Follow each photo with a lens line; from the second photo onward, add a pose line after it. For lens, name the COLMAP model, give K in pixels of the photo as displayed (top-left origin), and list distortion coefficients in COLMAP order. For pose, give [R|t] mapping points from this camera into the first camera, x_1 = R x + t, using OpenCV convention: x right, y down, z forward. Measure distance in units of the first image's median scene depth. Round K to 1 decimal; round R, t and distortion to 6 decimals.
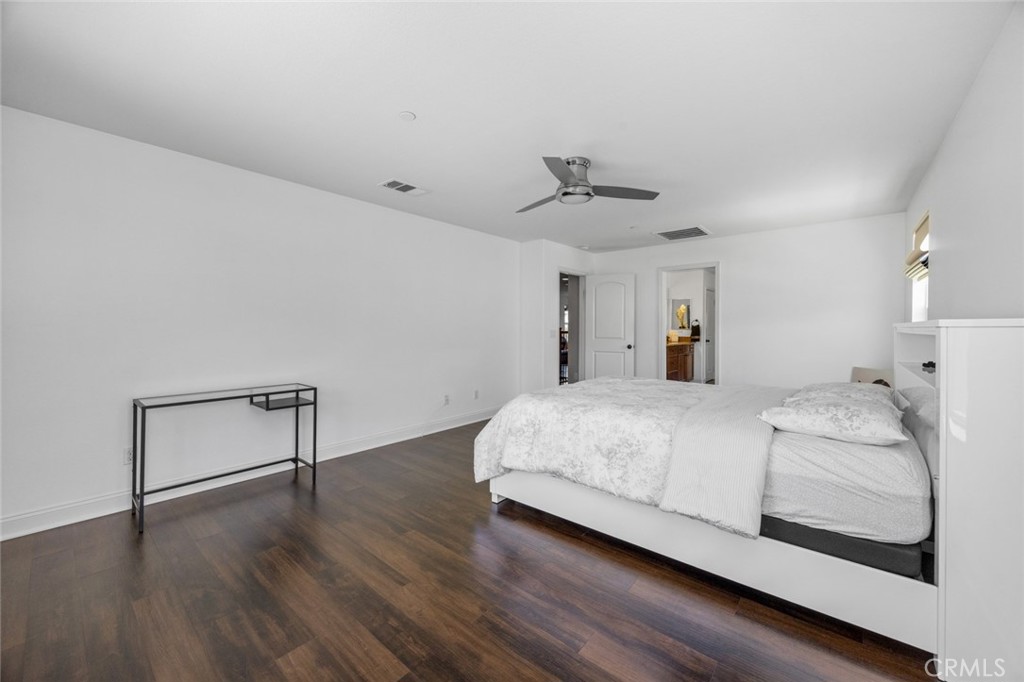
lens RADIAL K [[392.4, 0, 511.2], [0, 392.4, 333.4], [0, 0, 1]] dist [0.001350, 0.000068]
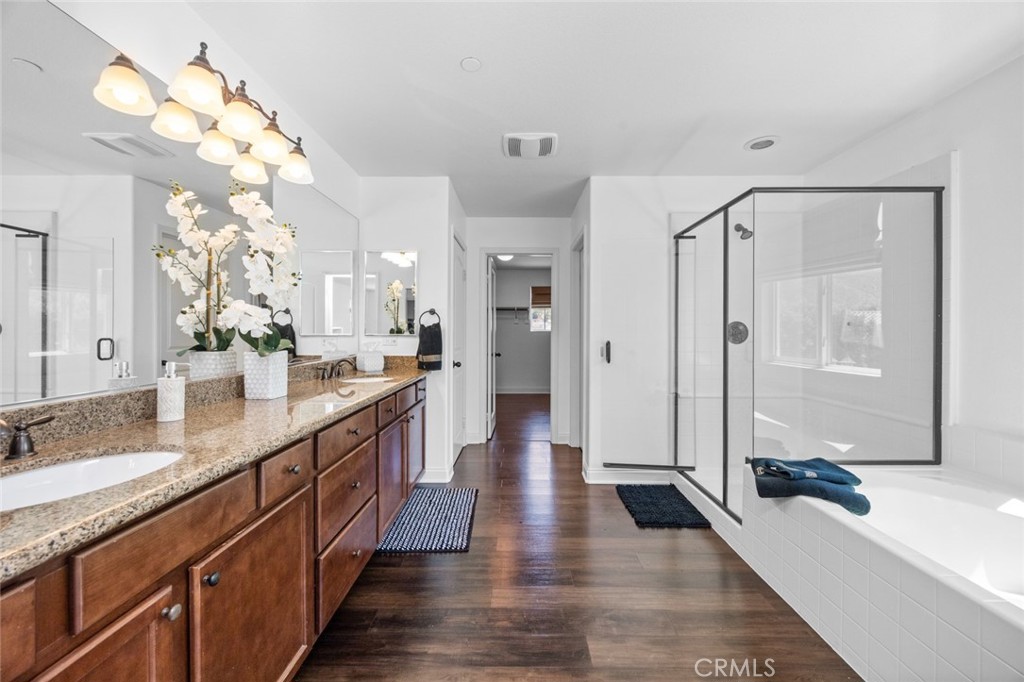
lens RADIAL K [[392.4, 0, 513.8], [0, 392.4, 339.1], [0, 0, 1]] dist [0.001350, 0.000068]
pose [[0.769474, -0.000166, 0.638678, 0.296994], [-0.000019, 1.000000, 0.000282, -0.007566], [-0.638678, -0.000229, 0.769474, 0.669587]]
